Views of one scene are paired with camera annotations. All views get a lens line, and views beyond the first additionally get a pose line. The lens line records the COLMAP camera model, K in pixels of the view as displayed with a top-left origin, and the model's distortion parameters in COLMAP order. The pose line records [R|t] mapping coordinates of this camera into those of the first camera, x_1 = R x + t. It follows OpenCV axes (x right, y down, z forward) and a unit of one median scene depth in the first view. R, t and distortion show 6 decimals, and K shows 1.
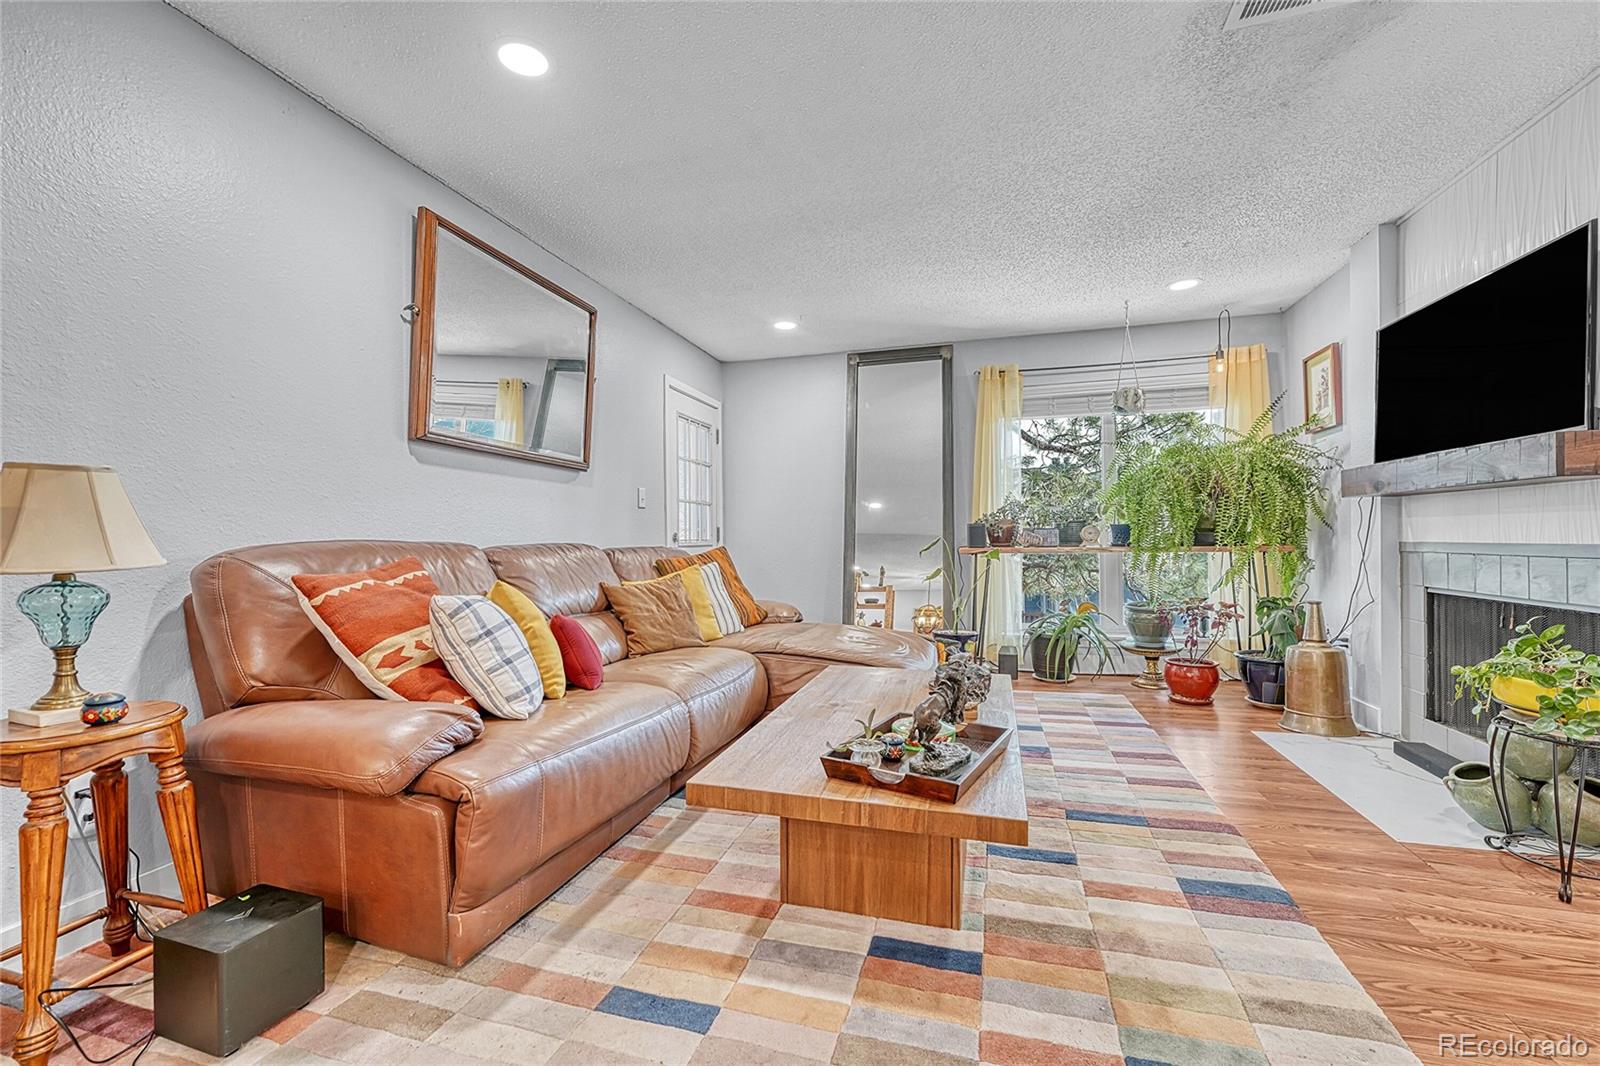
lens RADIAL K [[640.0, 0, 803.8], [0, 640.0, 532.9], [0, 0, 1]] dist [0.000183, 0.000655]
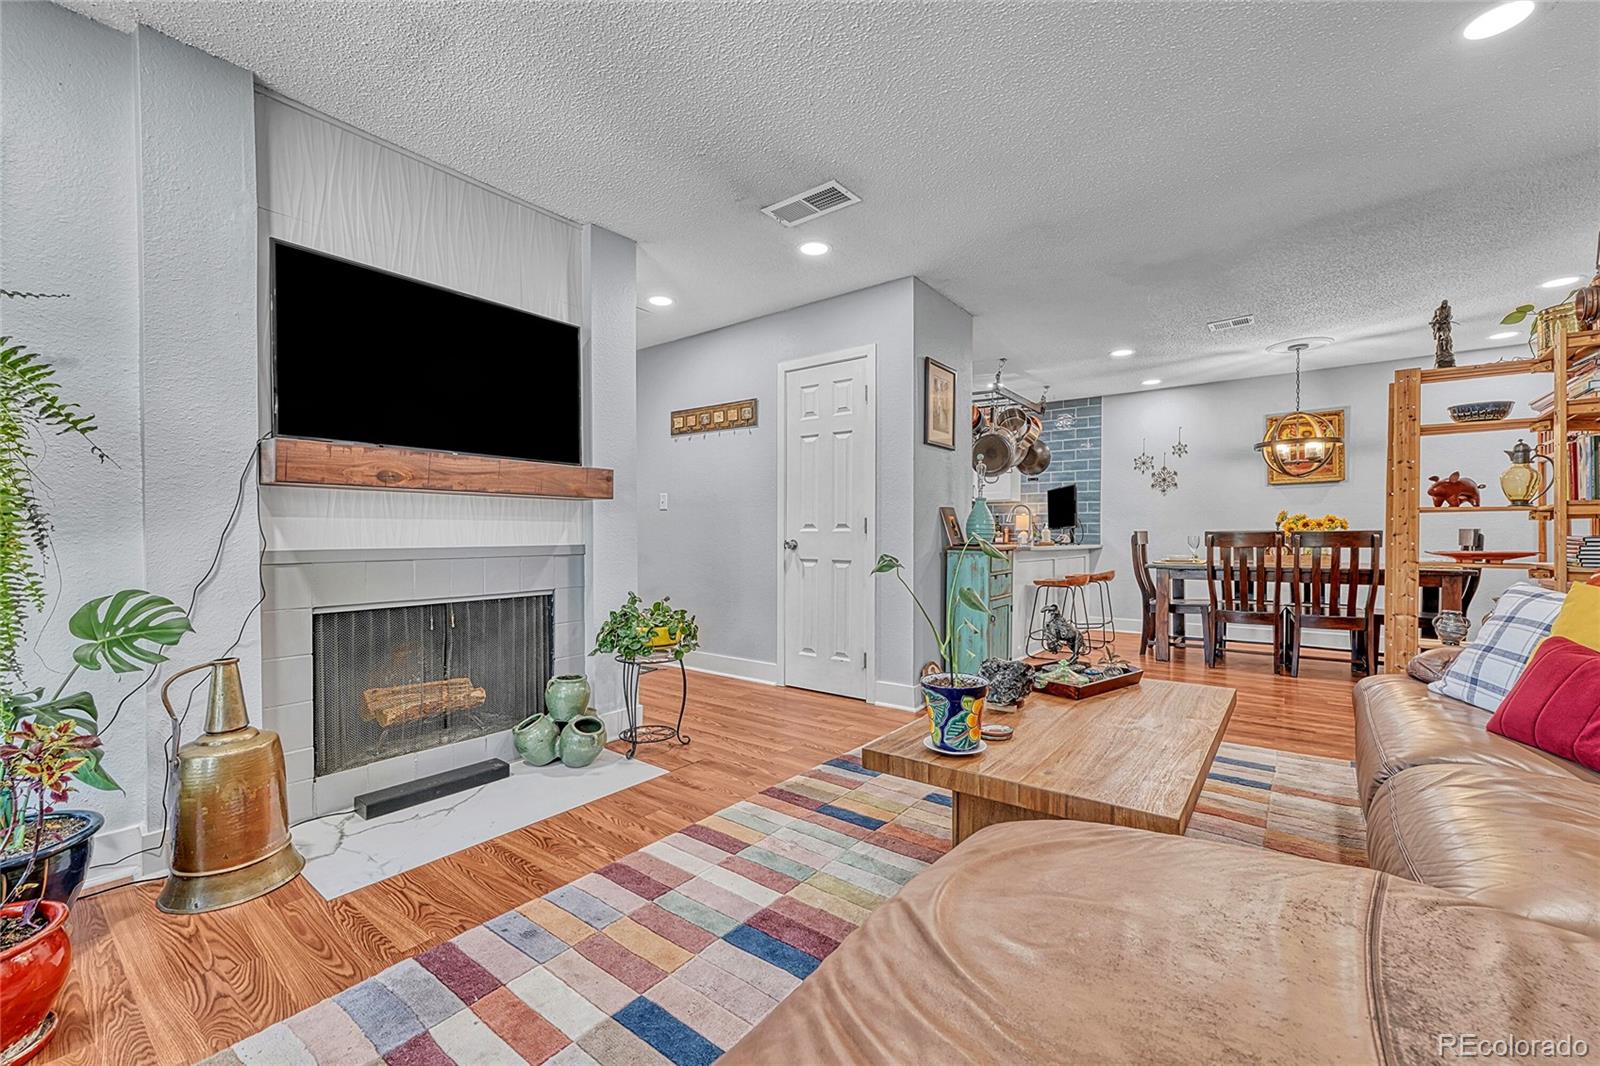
lens RADIAL K [[640.0, 0, 799.5], [0, 640.0, 543.1], [0, 0, 1]] dist [0.000183, 0.000655]
pose [[-0.930490, 0.000299, 0.366316, 0.131756], [-0.000723, 0.999996, -0.002653, 0.006330], [-0.366316, -0.002734, -0.930487, 1.522794]]
